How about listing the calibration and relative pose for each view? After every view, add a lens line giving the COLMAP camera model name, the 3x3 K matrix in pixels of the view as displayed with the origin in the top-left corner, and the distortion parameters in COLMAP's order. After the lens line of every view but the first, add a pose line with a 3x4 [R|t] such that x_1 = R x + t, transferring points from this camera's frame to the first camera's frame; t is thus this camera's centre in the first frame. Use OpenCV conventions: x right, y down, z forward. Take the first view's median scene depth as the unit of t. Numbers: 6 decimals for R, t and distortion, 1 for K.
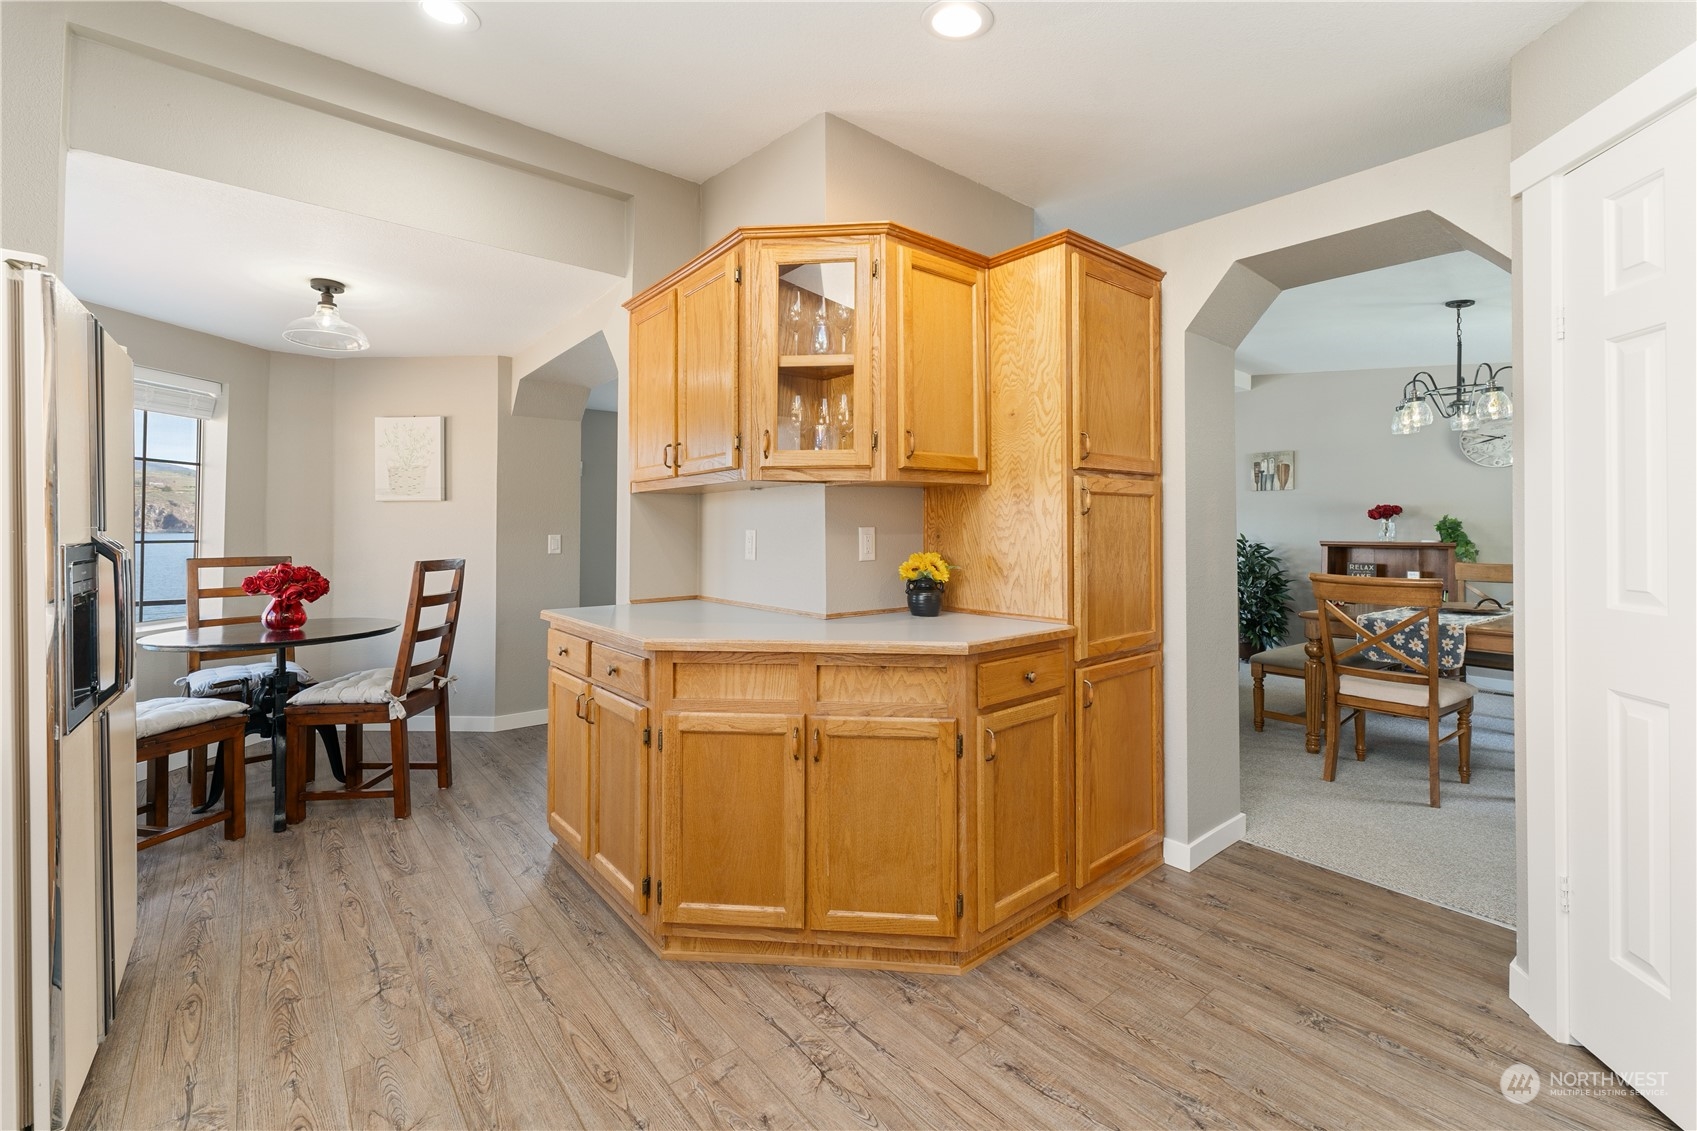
lens RADIAL K [[706.2, 0, 844.6], [0, 706.2, 520.4], [0, 0, 1]] dist [-0.000409, -0.000044]
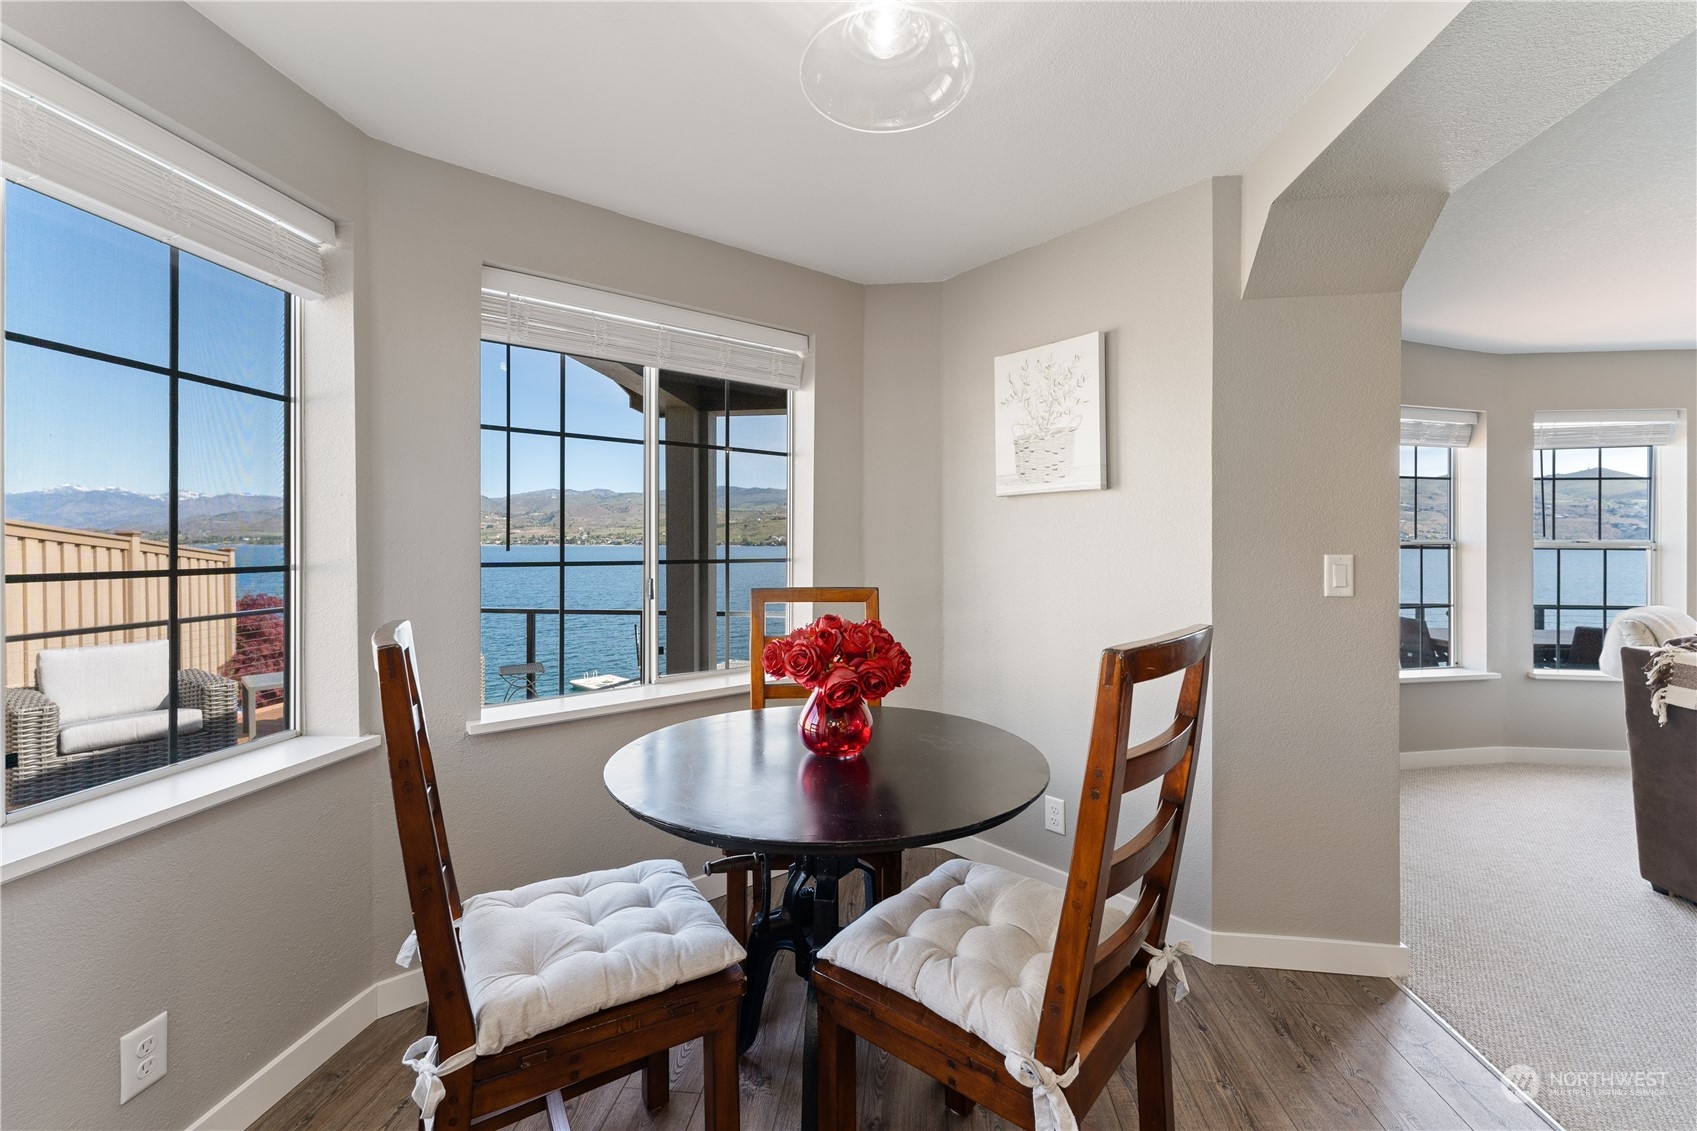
lens RADIAL K [[695.4, 0, 842.8], [0, 695.4, 538.0], [0, 0, 1]] dist [0.006959, 0.000081]
pose [[0.688996, -0.006515, -0.724735, -0.357809], [0.011377, 0.999934, 0.001827, 0.006474], [0.724675, -0.009504, 0.689025, 0.545254]]
